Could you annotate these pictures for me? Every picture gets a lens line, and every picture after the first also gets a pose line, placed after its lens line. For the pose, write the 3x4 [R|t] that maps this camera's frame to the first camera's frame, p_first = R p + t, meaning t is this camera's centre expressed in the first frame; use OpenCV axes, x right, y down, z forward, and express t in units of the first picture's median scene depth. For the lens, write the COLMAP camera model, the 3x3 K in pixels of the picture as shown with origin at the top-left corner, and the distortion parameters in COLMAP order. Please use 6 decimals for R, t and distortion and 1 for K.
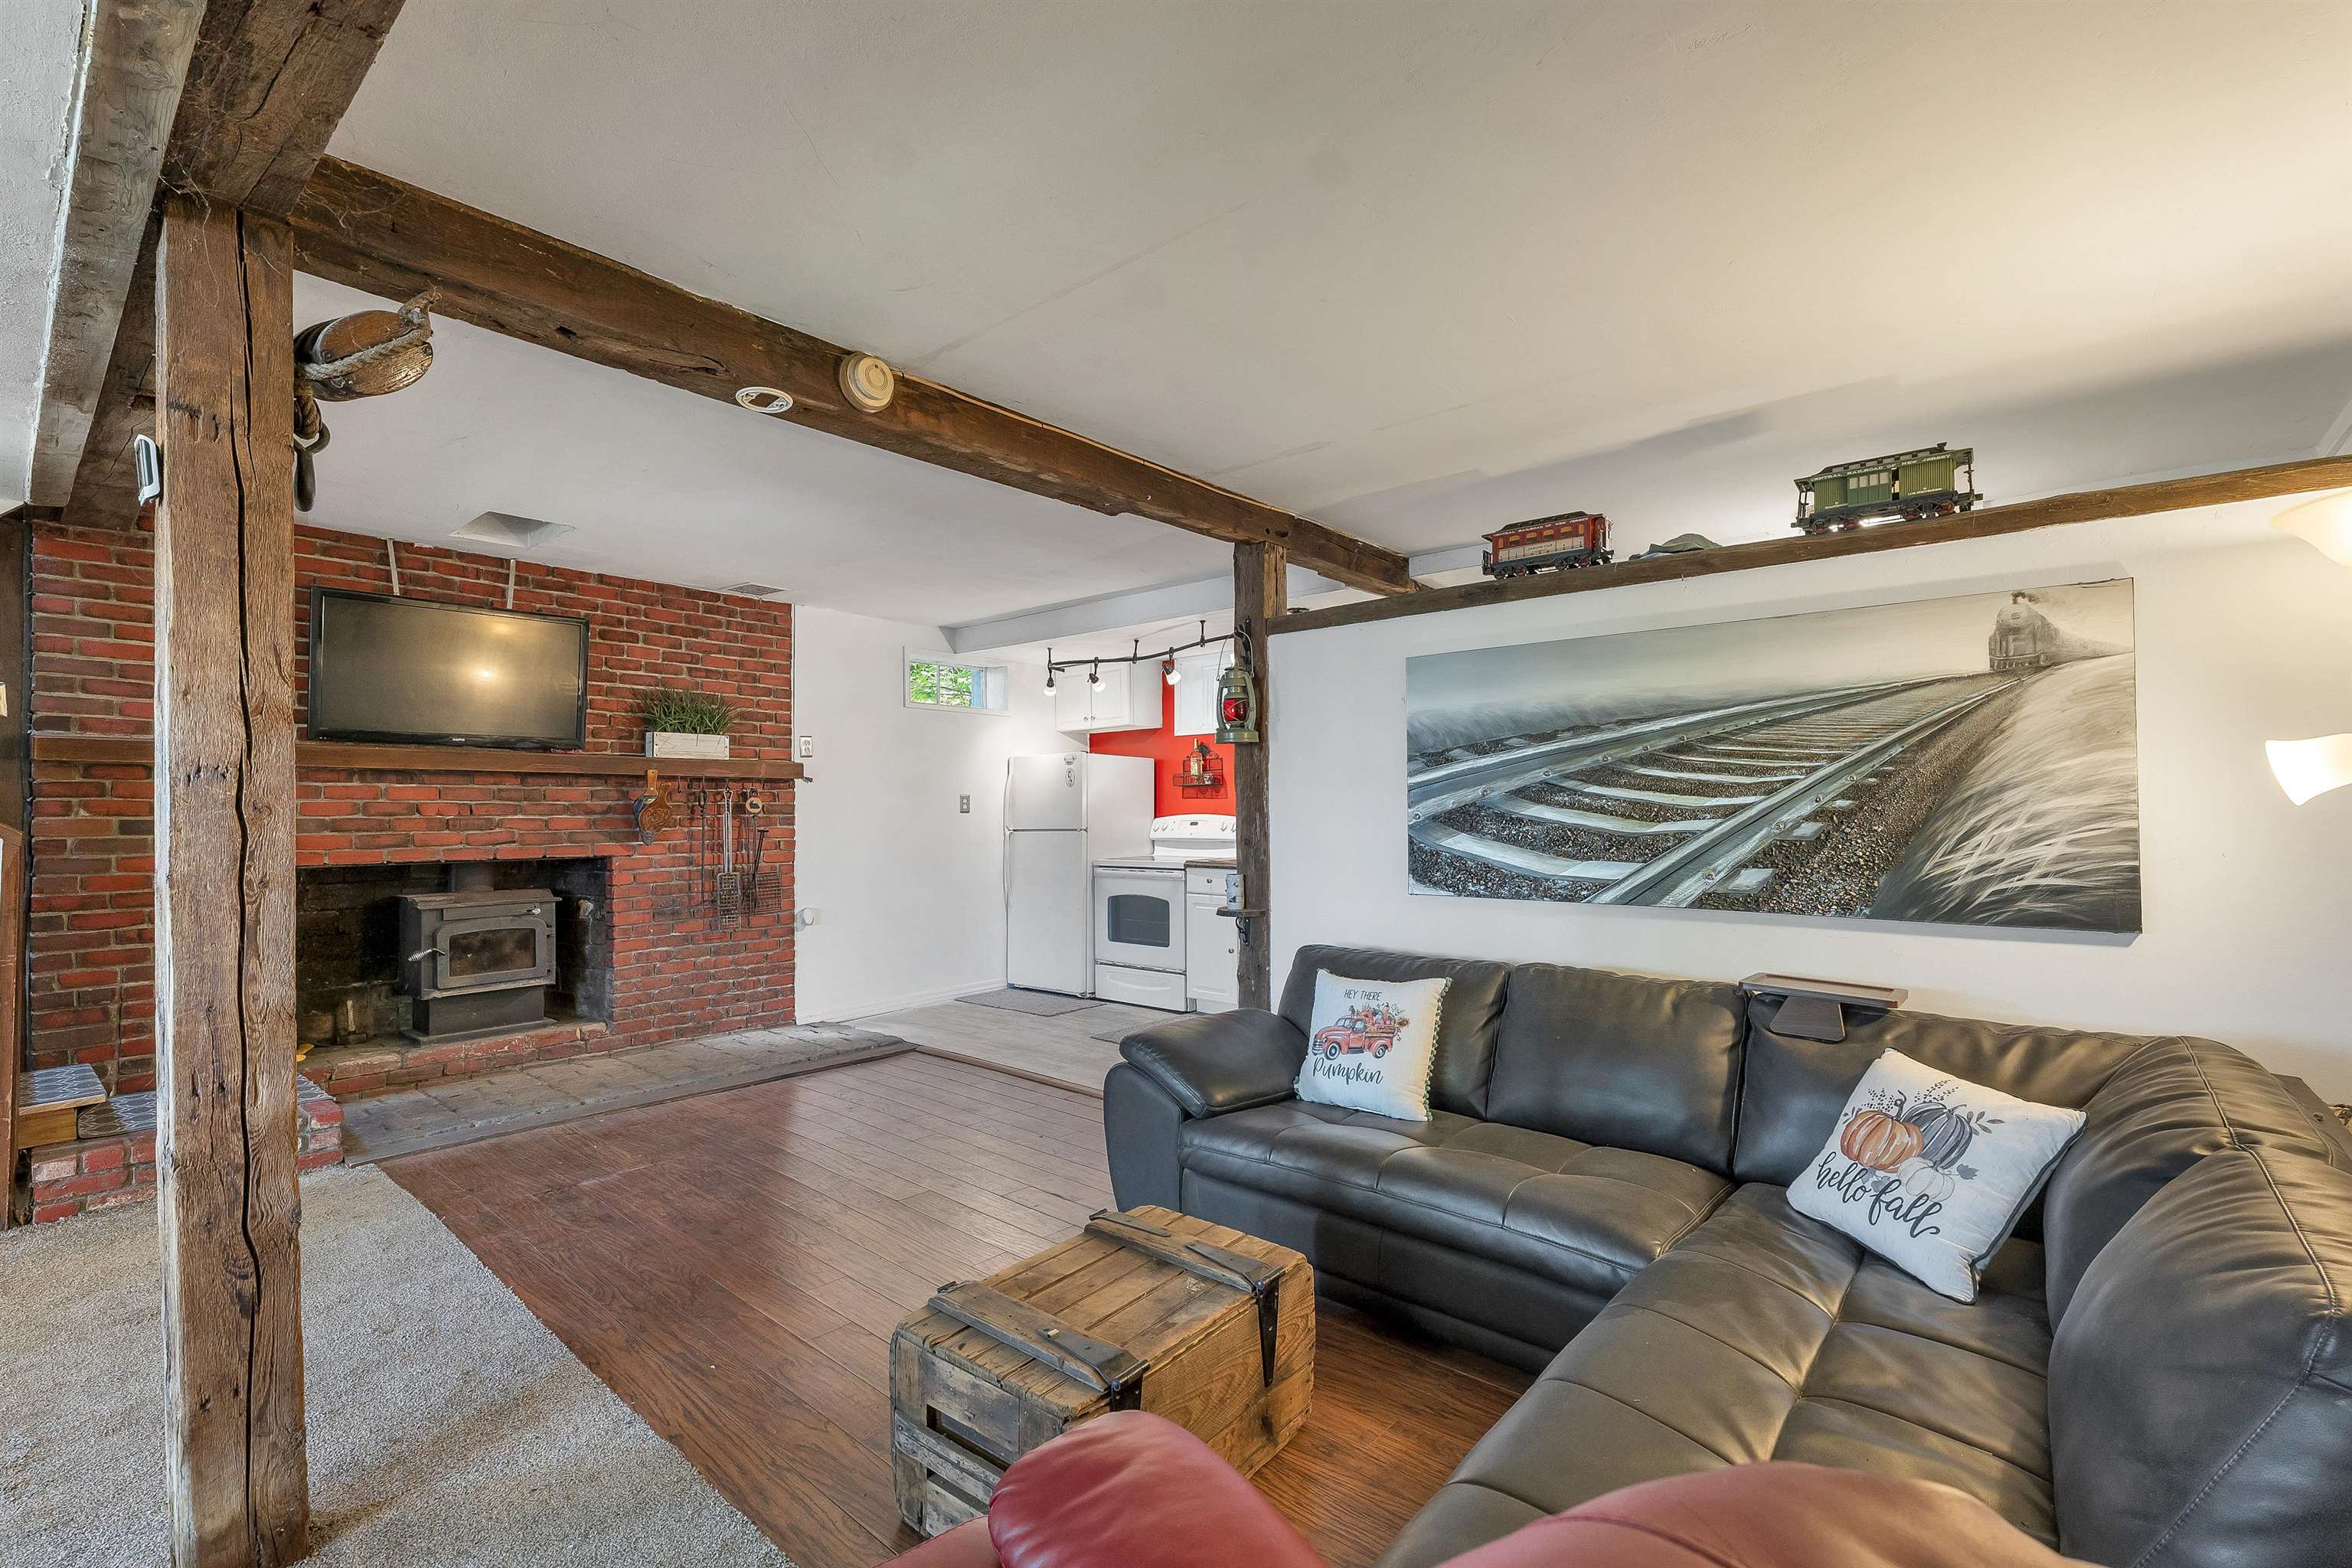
lens RADIAL K [[1018.8, 0, 1181.7], [0, 1018.8, 782.6], [0, 0, 1]] dist [-0.005065, 0.000136]
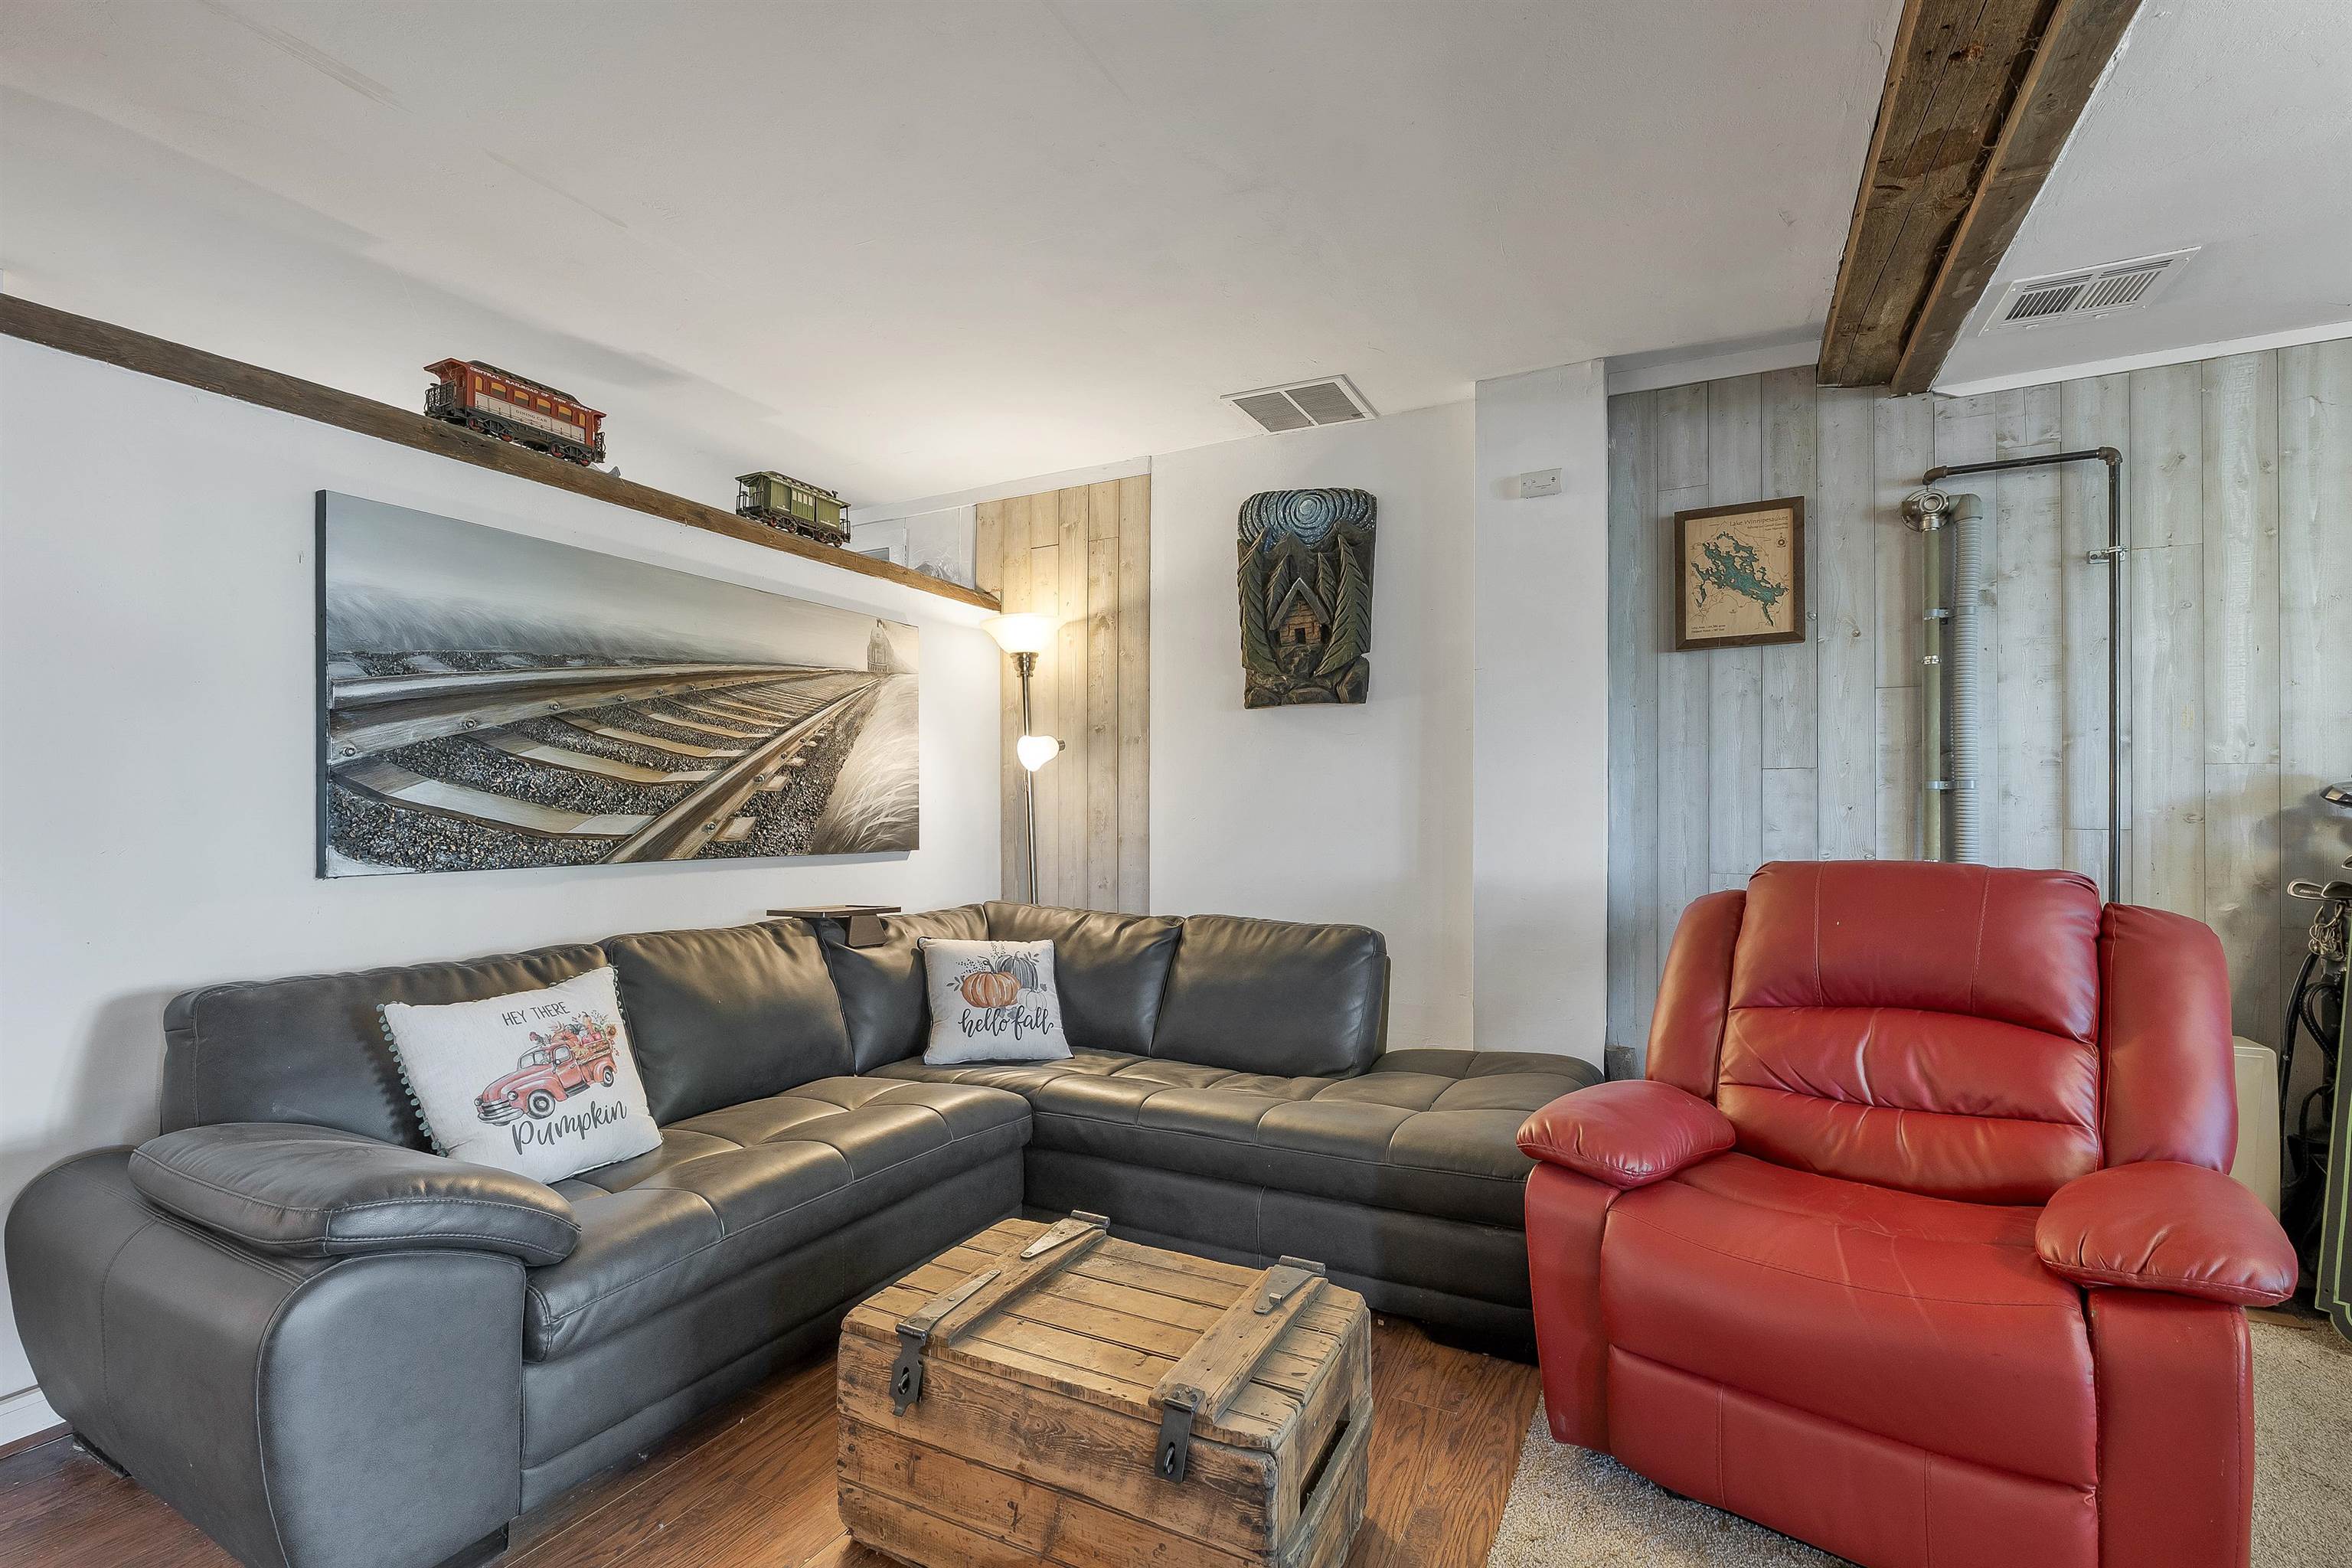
lens RADIAL K [[1018.8, 0, 1188.7], [0, 1018.8, 805.1], [0, 0, 1]] dist [-0.005065, 0.000136]
pose [[-0.216201, 0.009763, 0.976300, -0.572321], [-0.025850, 0.999542, -0.015720, 0.073397], [-0.976007, -0.028636, -0.215850, 0.743358]]
